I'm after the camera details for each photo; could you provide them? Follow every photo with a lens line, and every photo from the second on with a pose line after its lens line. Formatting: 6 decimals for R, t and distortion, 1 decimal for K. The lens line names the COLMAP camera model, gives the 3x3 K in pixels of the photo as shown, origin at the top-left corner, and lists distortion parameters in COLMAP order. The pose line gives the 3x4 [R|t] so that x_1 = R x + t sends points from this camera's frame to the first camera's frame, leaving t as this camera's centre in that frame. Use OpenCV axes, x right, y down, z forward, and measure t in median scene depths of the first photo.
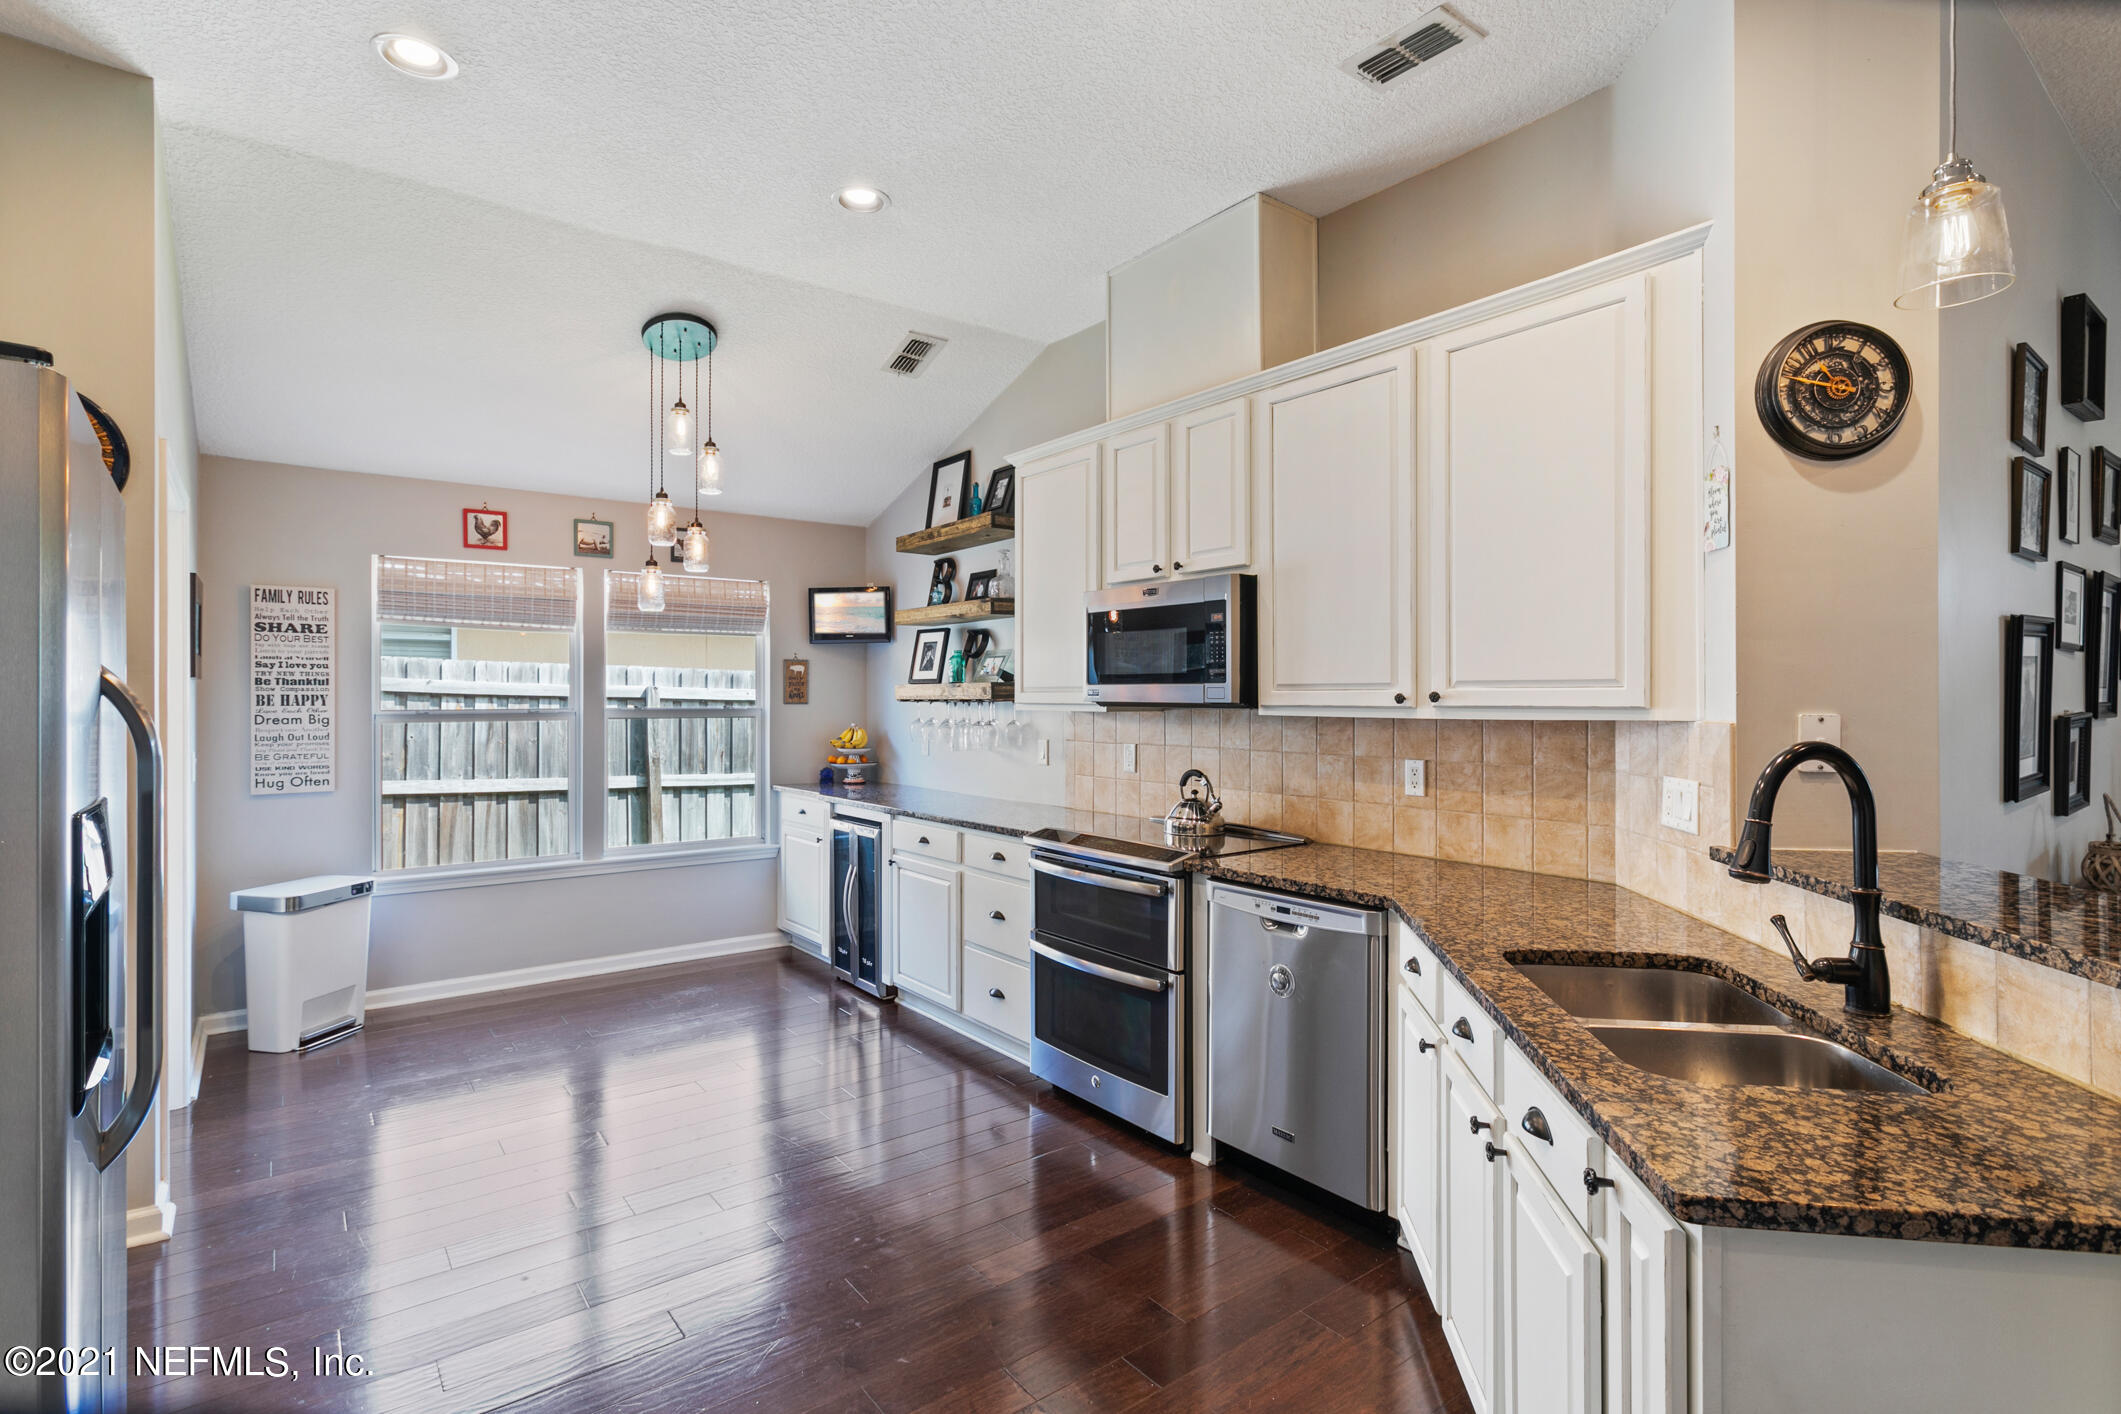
lens RADIAL K [[1039.1, 0, 1055.8], [0, 1039.1, 696.4], [0, 0, 1]] dist [-0.001523, 0.003463]
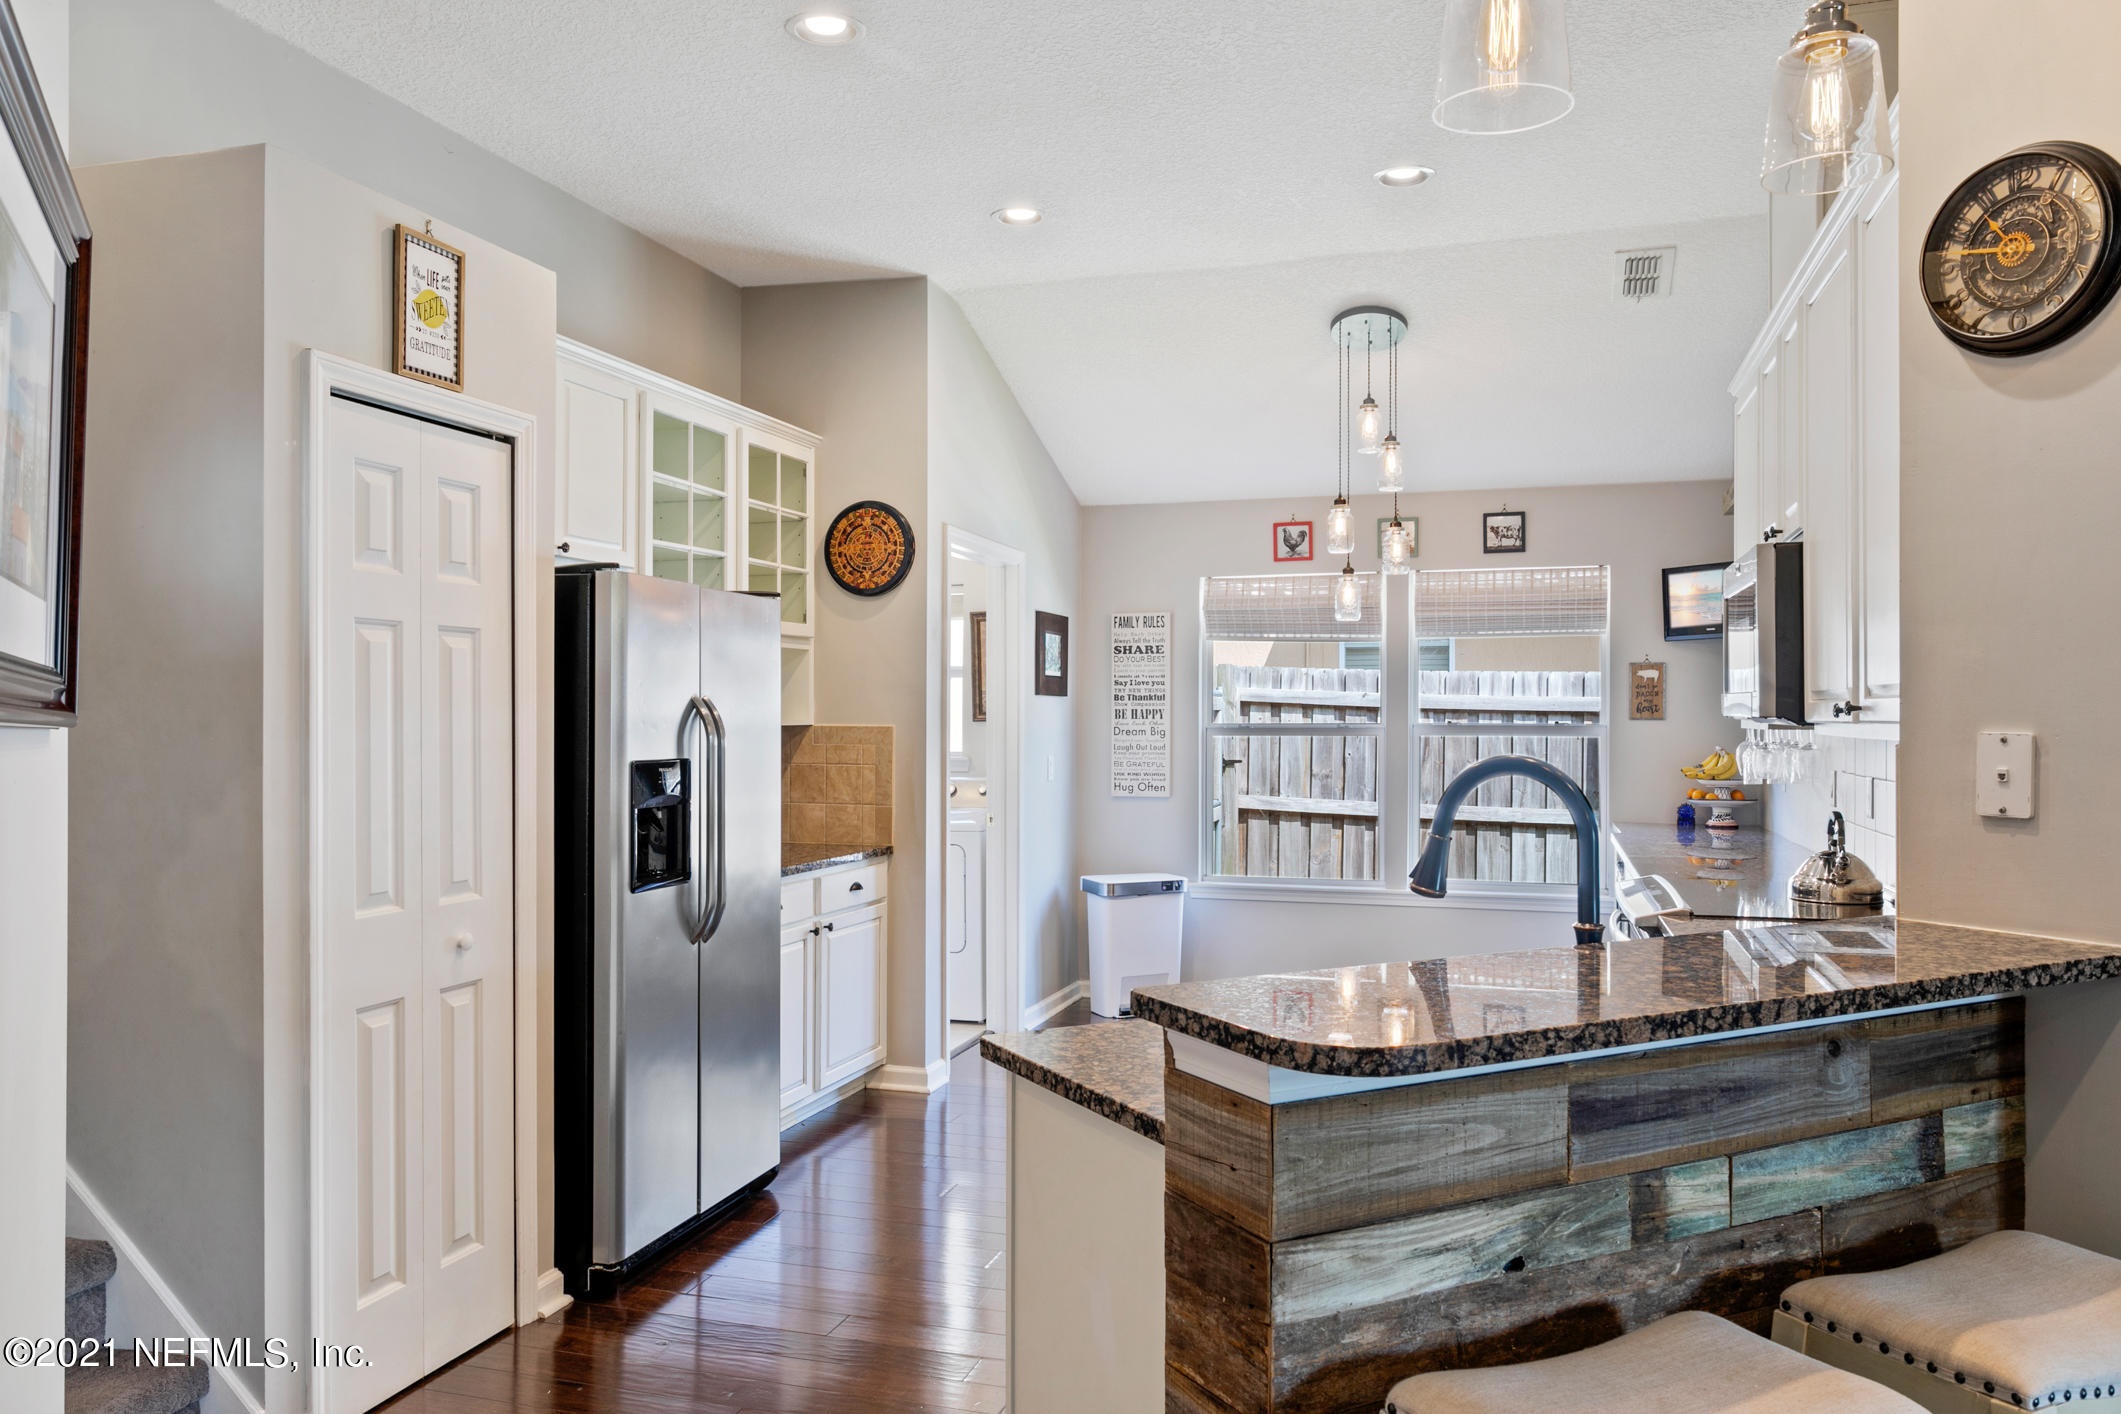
lens RADIAL K [[1557.6, 0, 1043.3], [0, 1557.6, 707.0], [0, 0, 1]] dist [0.034819, -0.002542]
pose [[0.574859, -0.003268, -0.818246, 0.511126], [0.000632, 0.999993, -0.003550, 0.001736], [0.818253, 0.001523, 0.574857, -0.045810]]
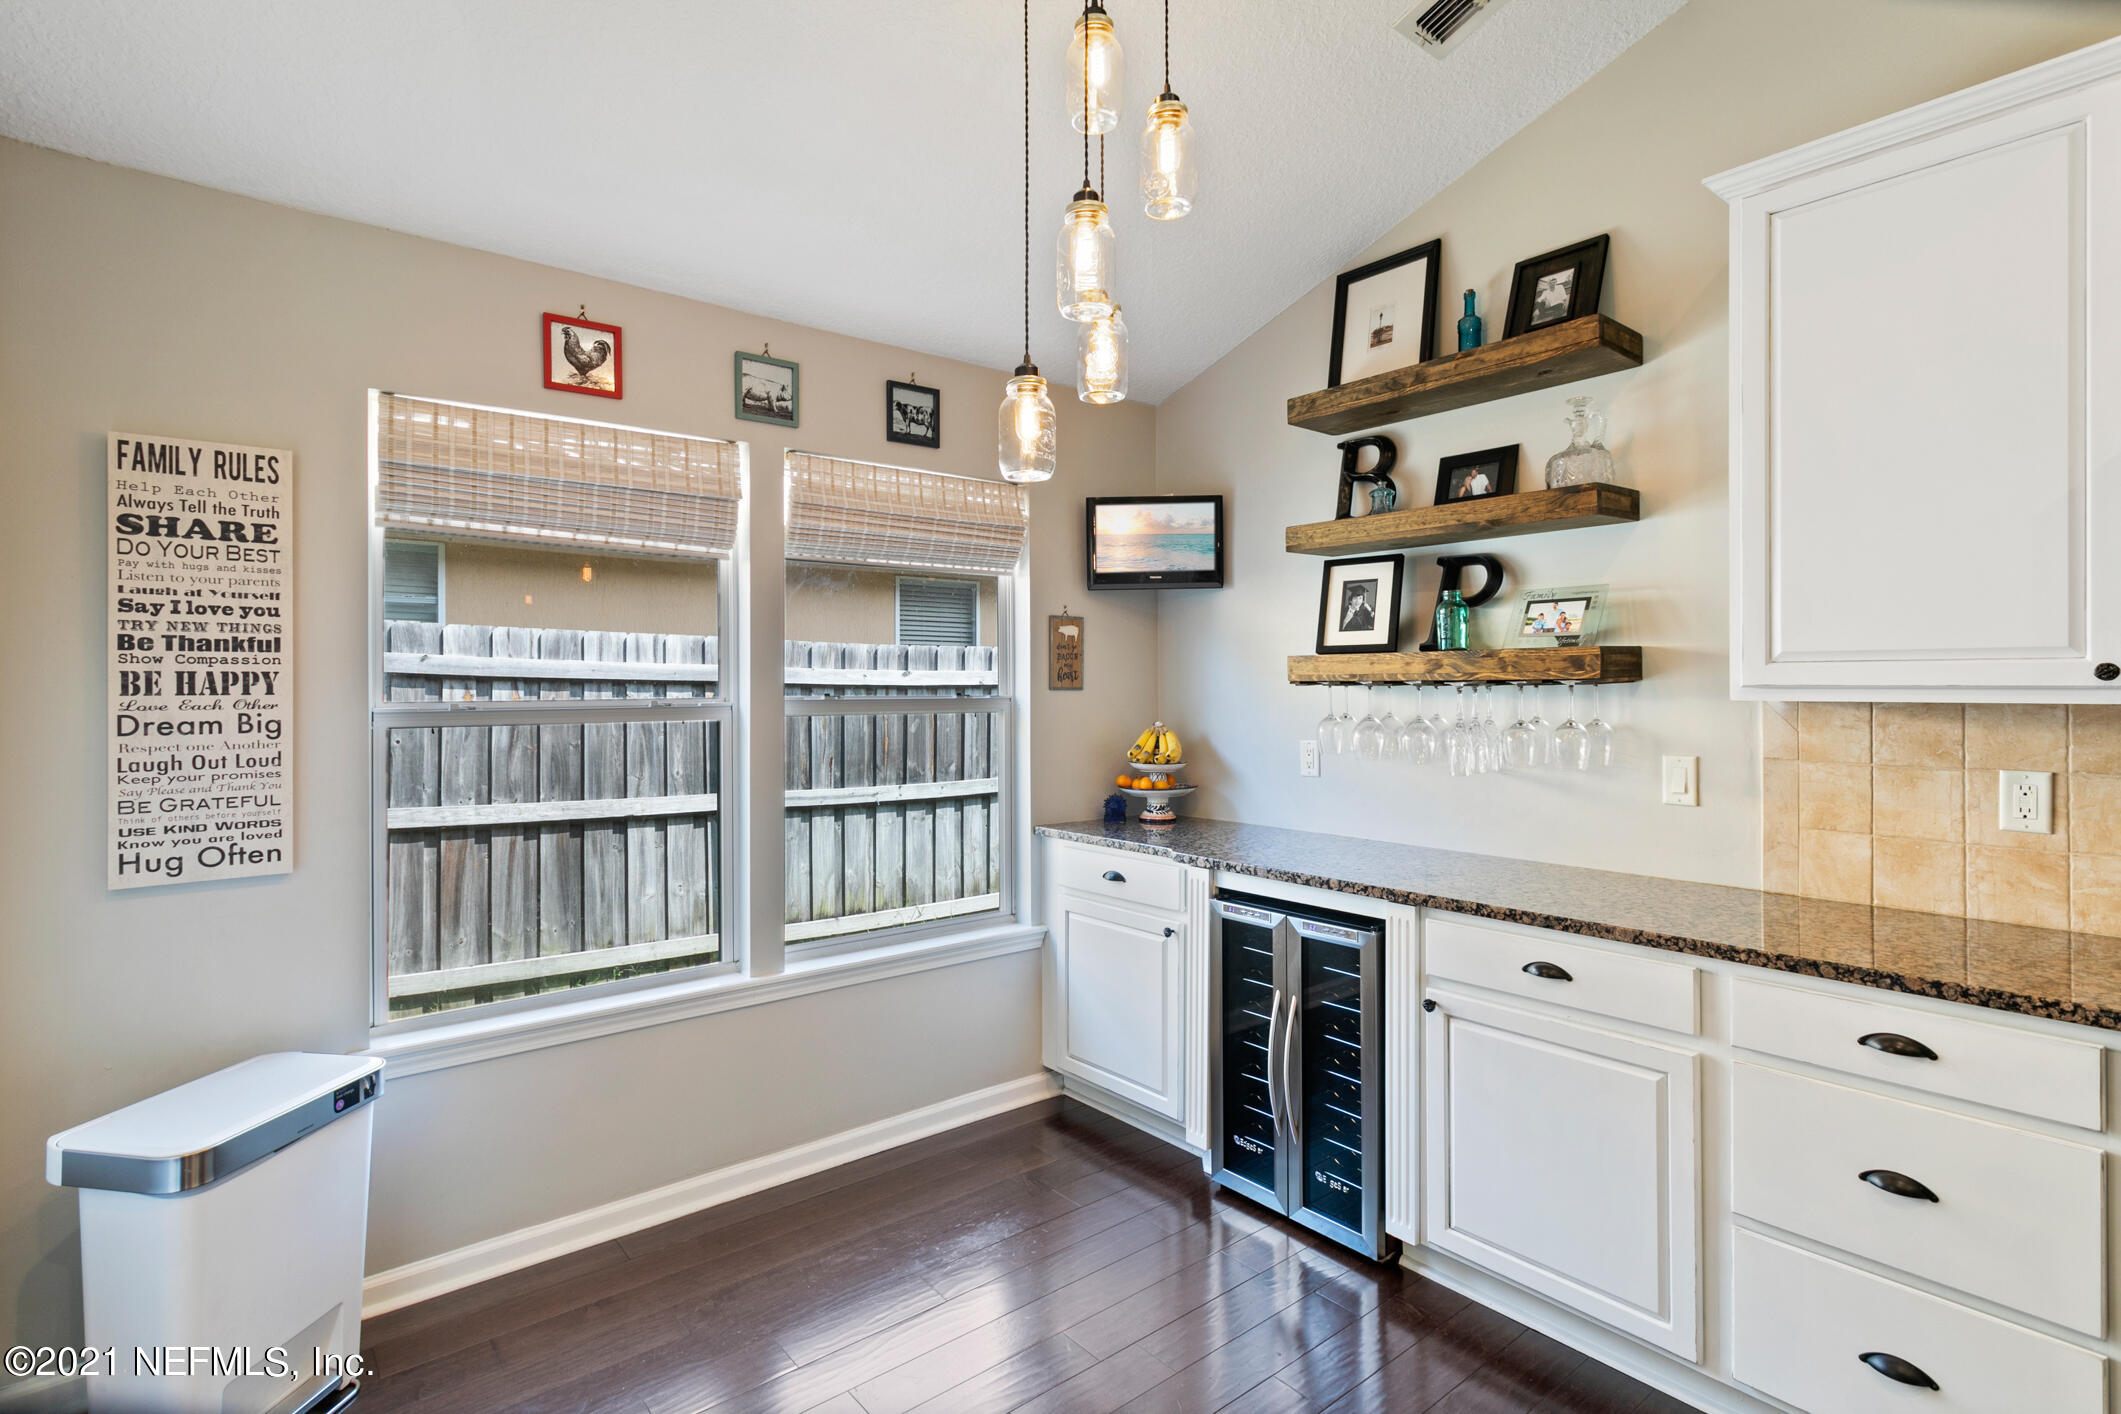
lens RADIAL K [[1039.1, 0, 1037.9], [0, 1039.1, 680.5], [0, 0, 1]] dist [-0.001523, 0.003463]
pose [[0.999446, -0.001964, 0.033213, -0.327061], [0.002065, 0.999993, -0.002996, 0.004068], [-0.033207, 0.003063, 0.999444, 0.454761]]
